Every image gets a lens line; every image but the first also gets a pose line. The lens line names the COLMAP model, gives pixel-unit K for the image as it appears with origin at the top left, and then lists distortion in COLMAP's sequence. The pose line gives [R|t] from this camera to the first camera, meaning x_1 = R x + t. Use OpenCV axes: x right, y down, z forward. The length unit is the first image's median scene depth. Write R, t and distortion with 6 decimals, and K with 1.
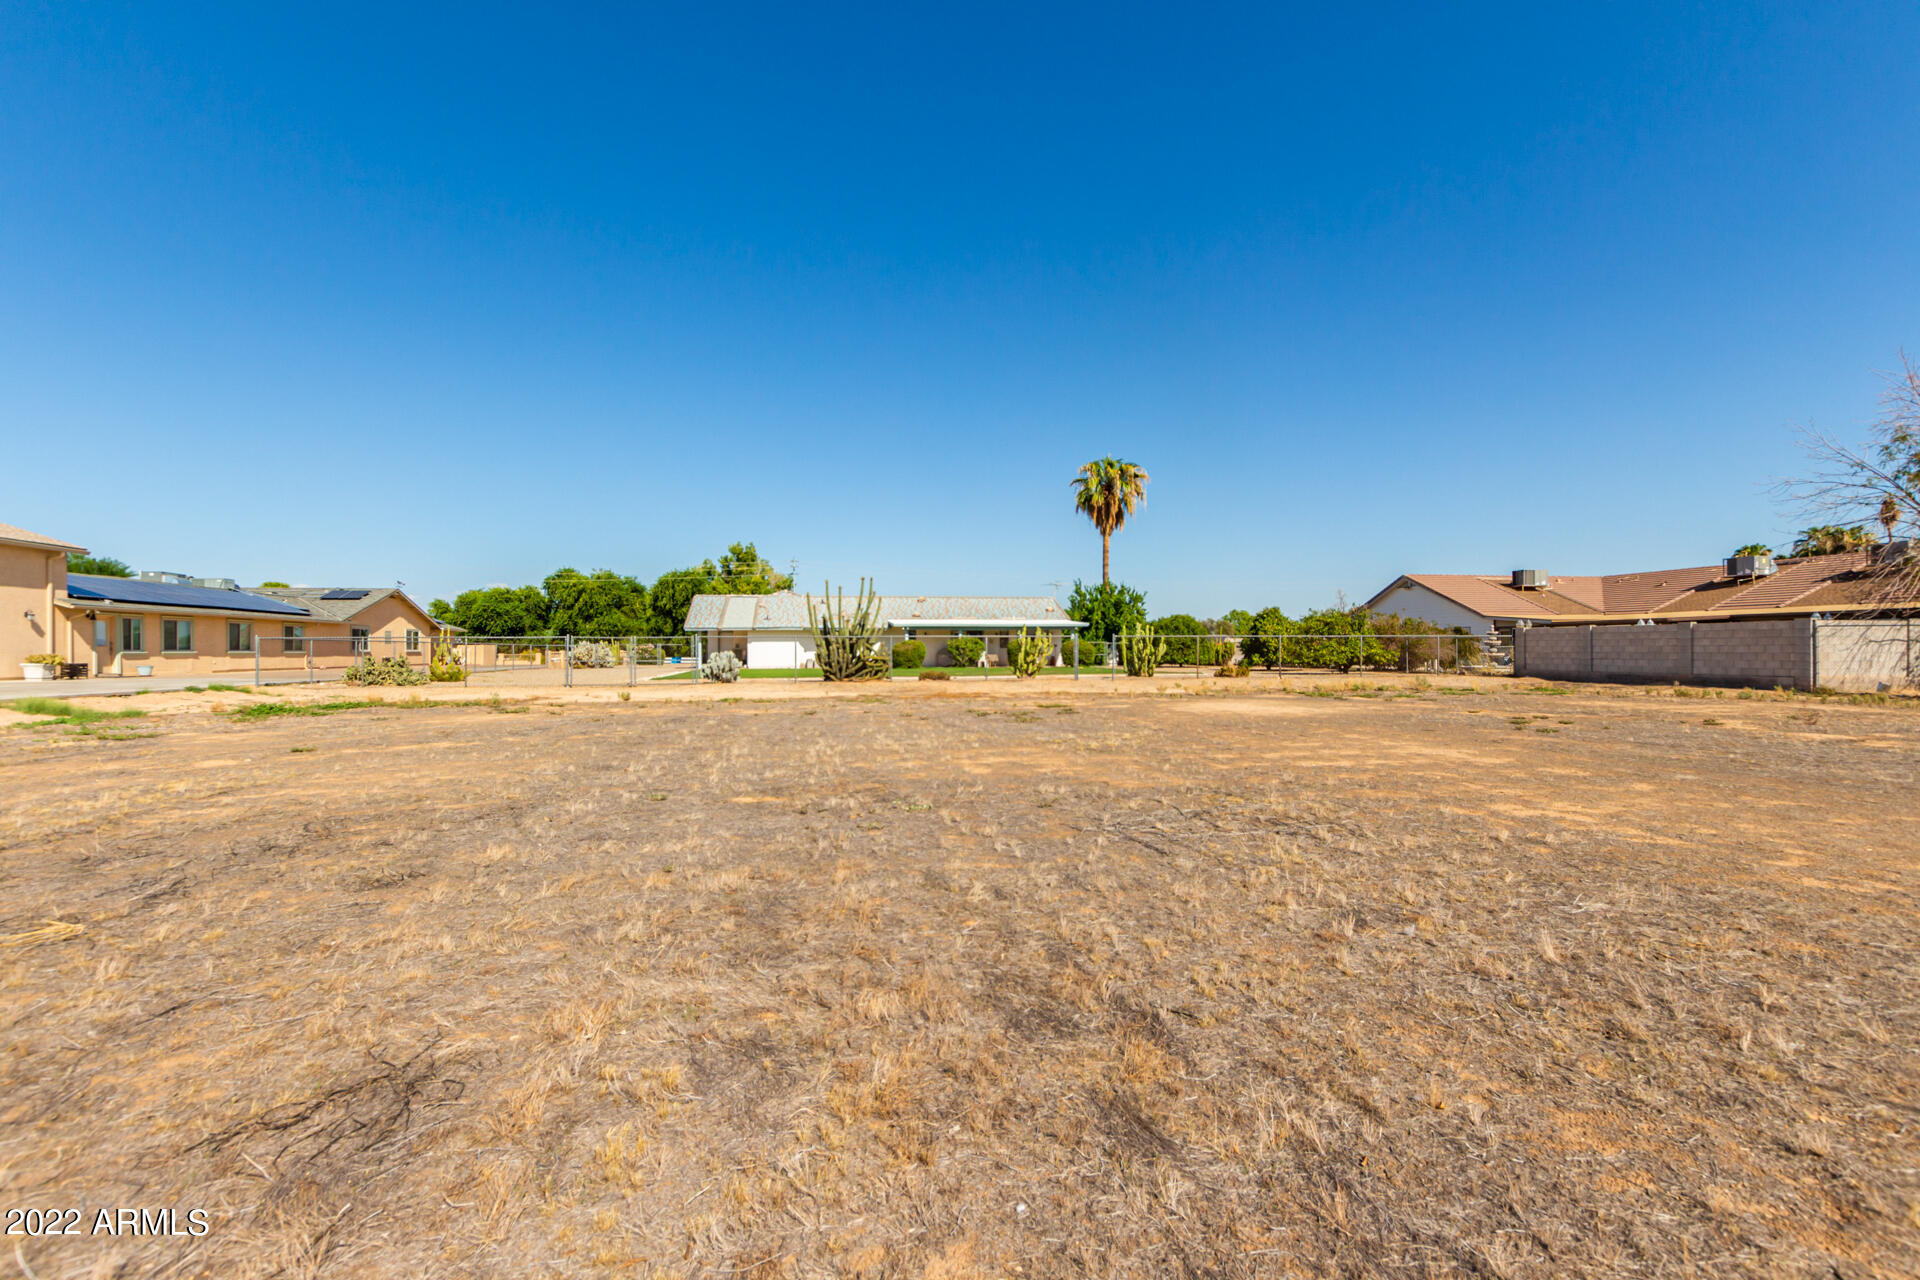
lens RADIAL K [[891.3, 0, 963.1], [0, 891.3, 650.3], [0, 0, 1]] dist [0.000306, 0.000039]
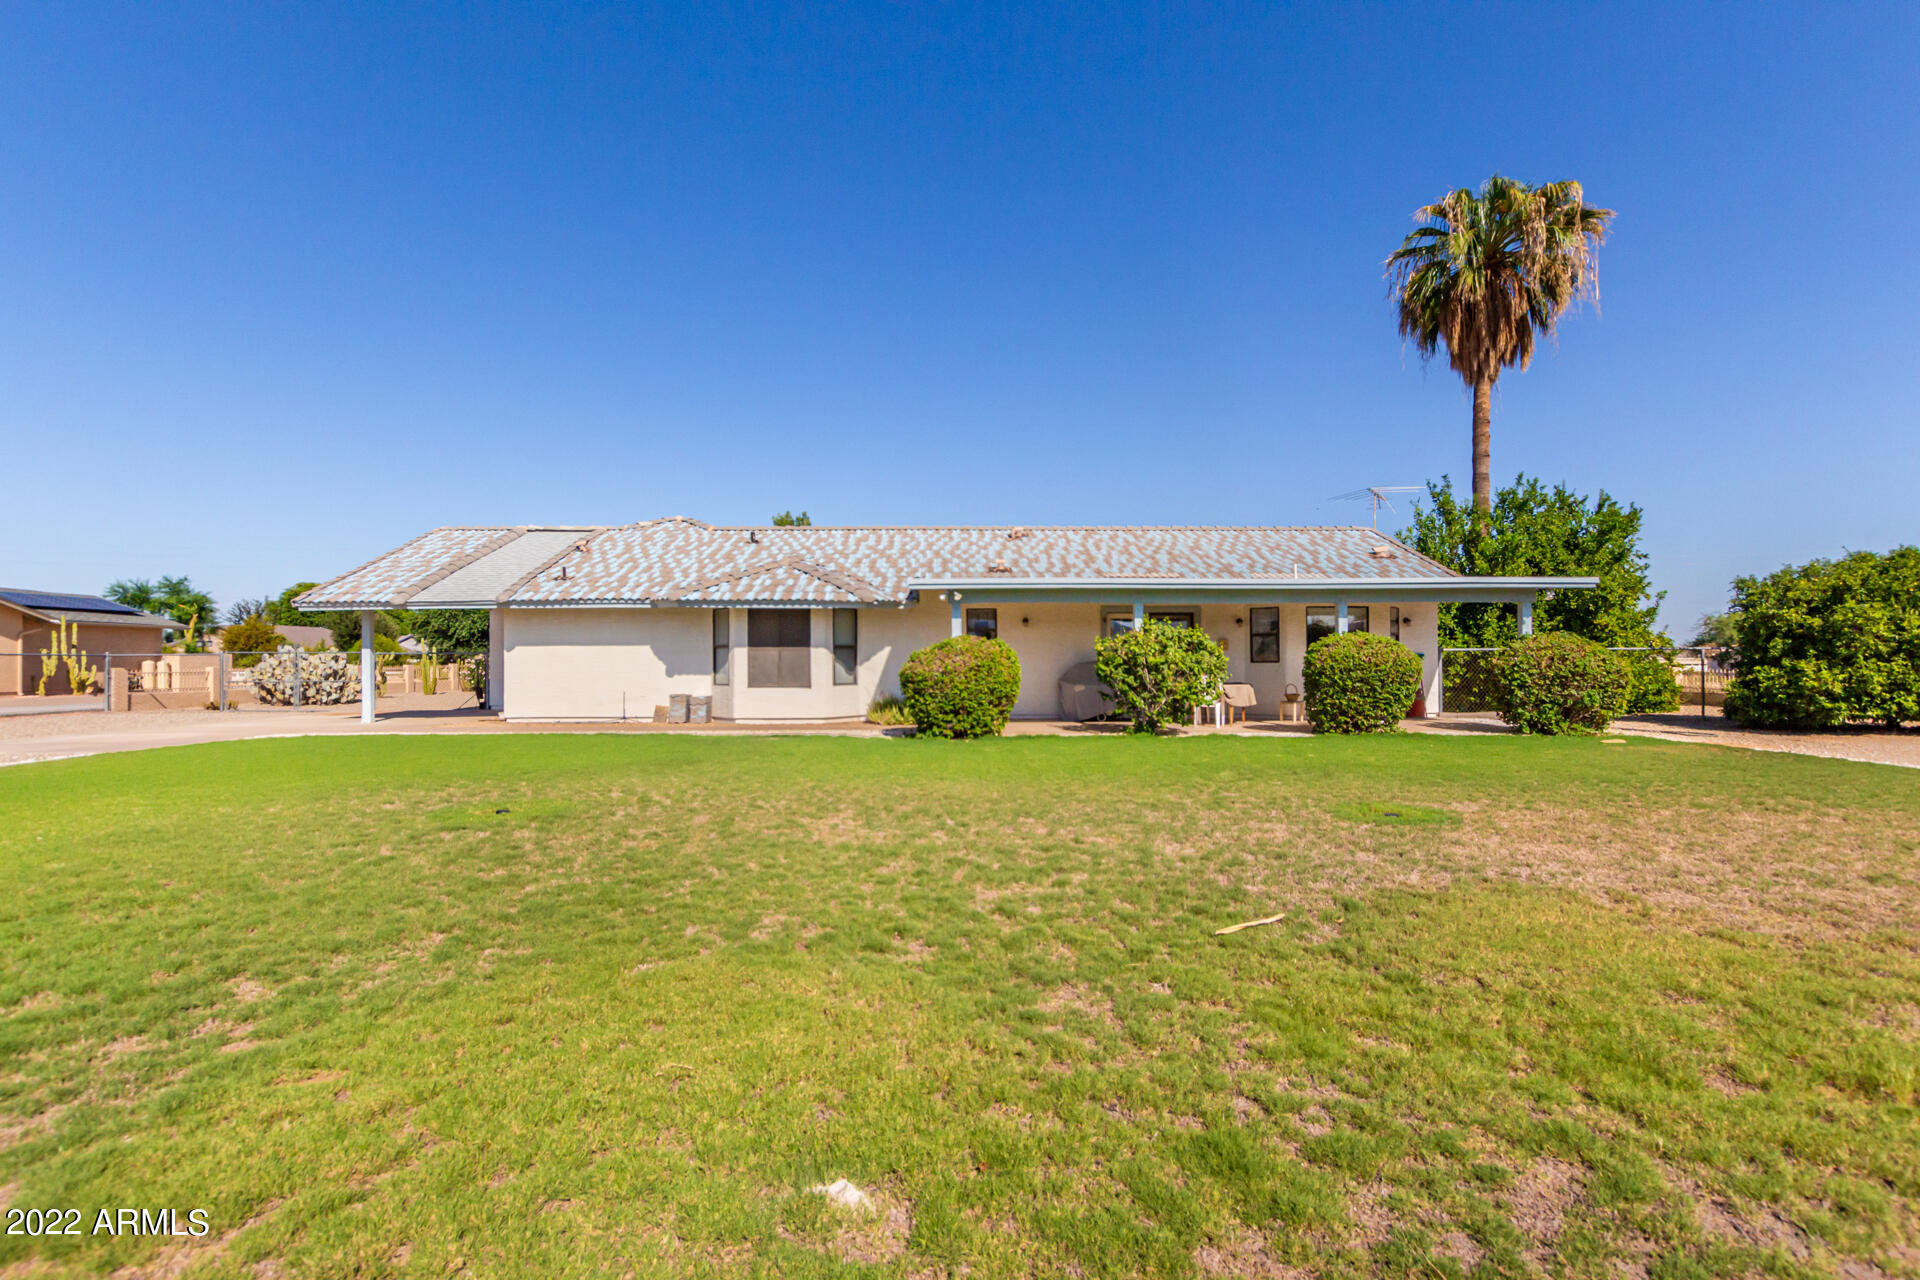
lens RADIAL K [[870.9, 0, 954.6], [0, 870.9, 656.8], [0, 0, 1]] dist [-0.000788, -0.000198]
pose [[0.988496, 0.000653, -0.151249, -0.019290], [-0.001023, 0.999997, -0.002366, -0.004016], [0.151247, 0.002493, 0.988493, 0.678824]]
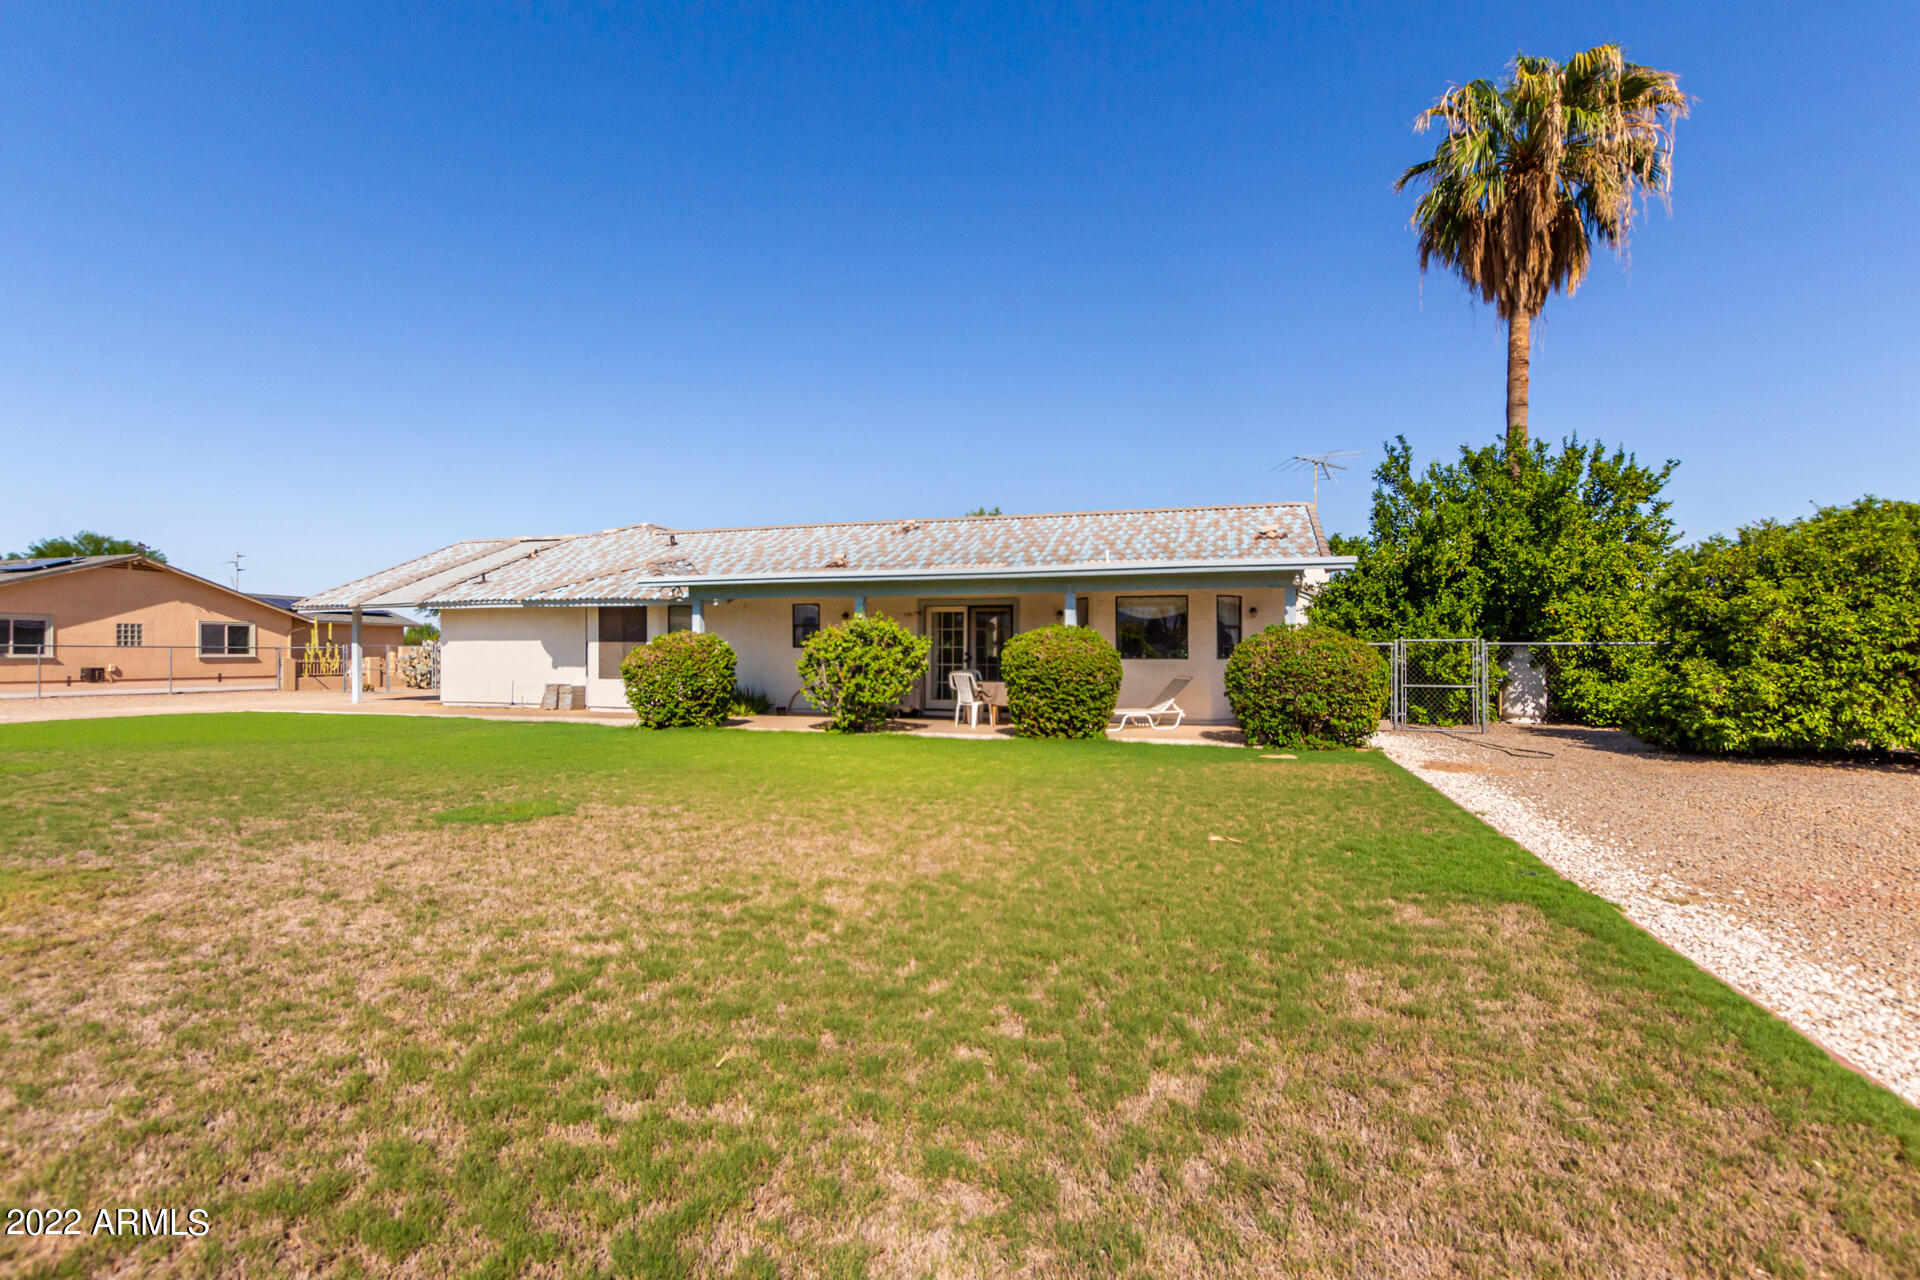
lens RADIAL K [[891.3, 0, 963.1], [0, 891.3, 650.3], [0, 0, 1]] dist [0.000306, 0.000039]
pose [[0.891481, 0.003205, -0.453047, 0.150629], [-0.005286, 0.999980, -0.003327, -0.004461], [0.453027, 0.005361, 0.891481, 0.730802]]
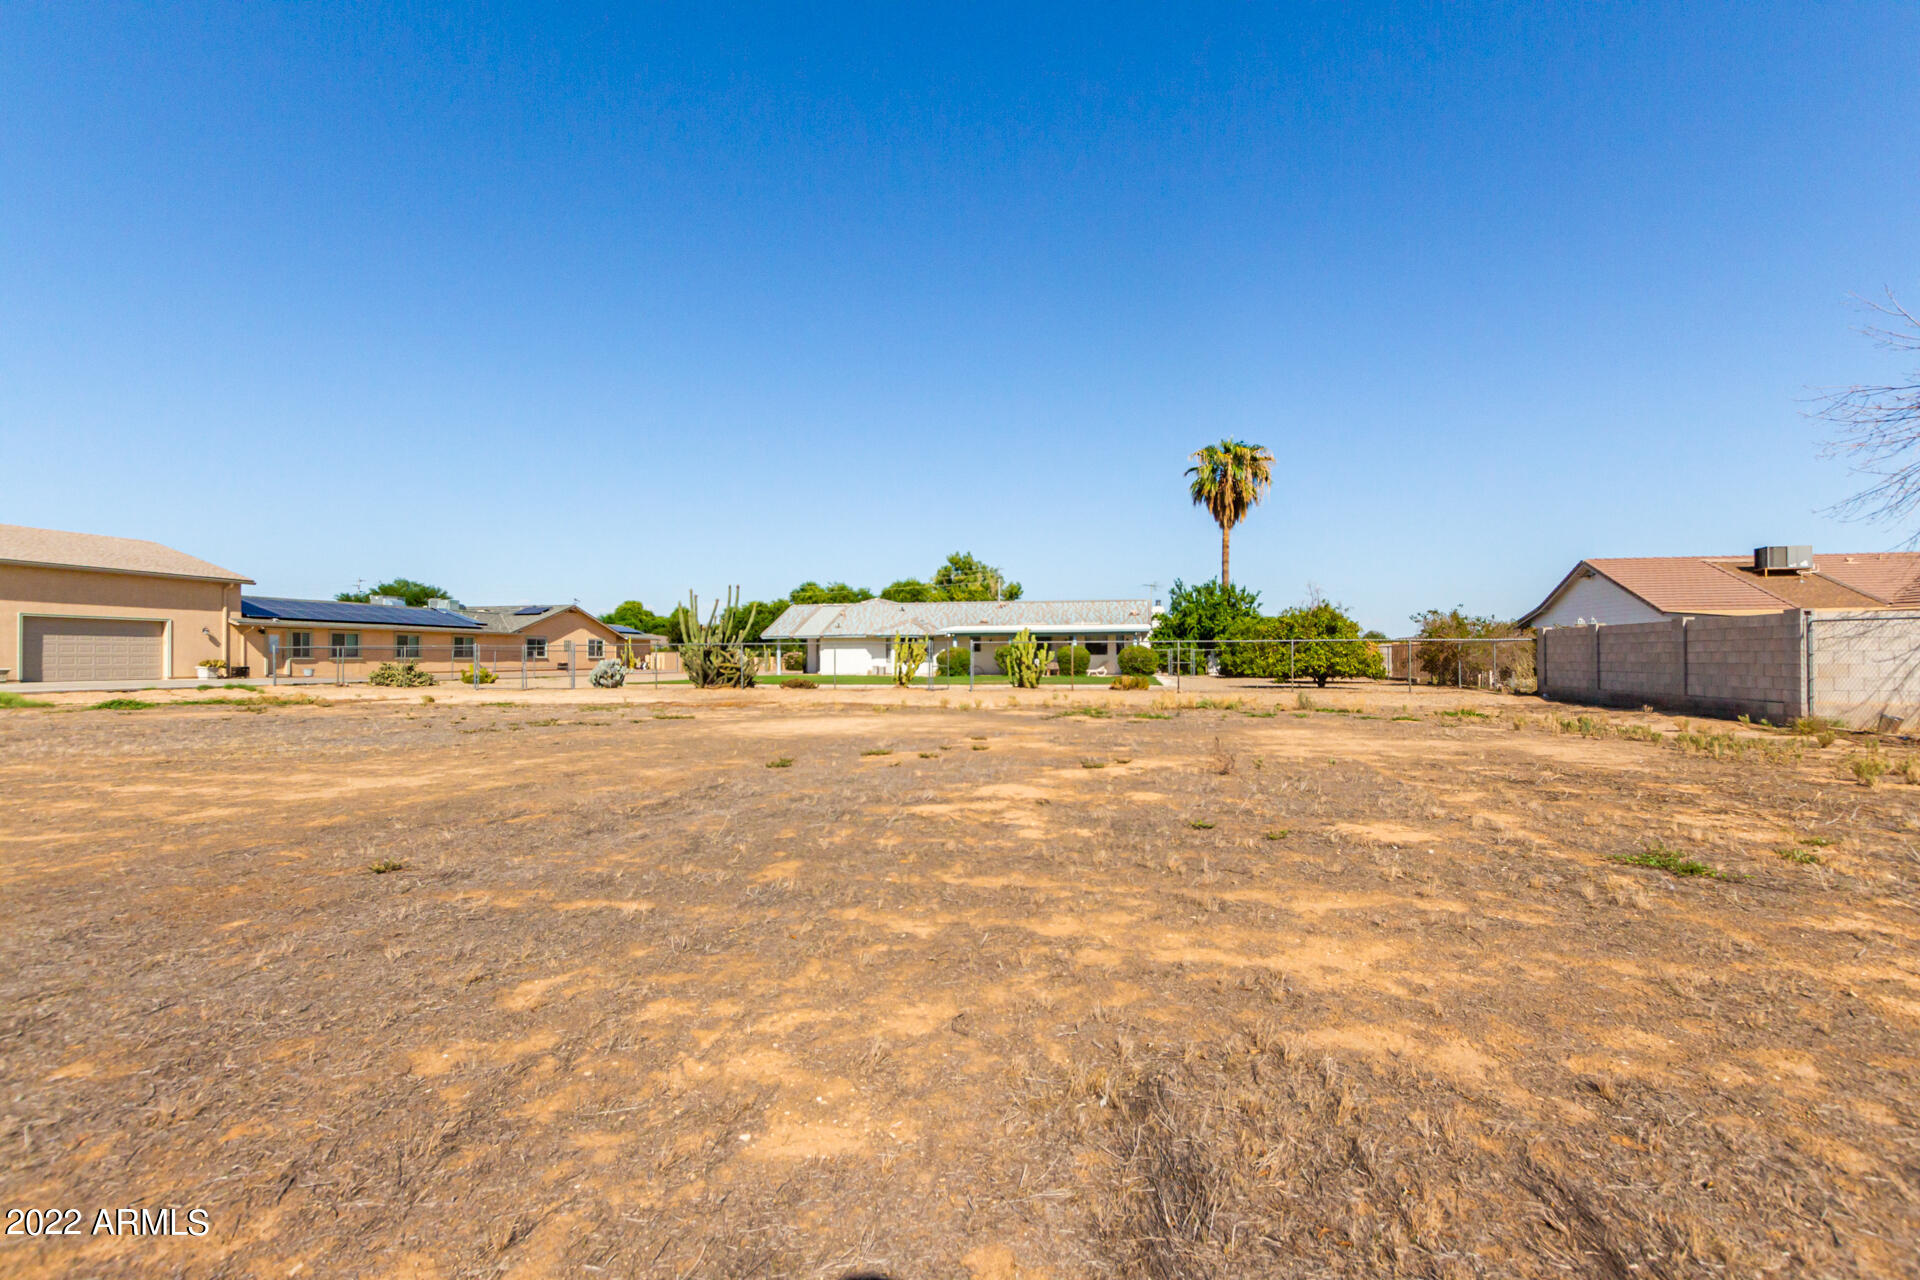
lens RADIAL K [[891.3, 0, 963.1], [0, 891.3, 650.3], [0, 0, 1]] dist [0.000306, 0.000039]
pose [[0.929344, -0.001463, -0.369211, 0.289645], [-0.001296, 0.999973, -0.007225, -0.000733], [0.369212, 0.007193, 0.929317, 0.093995]]
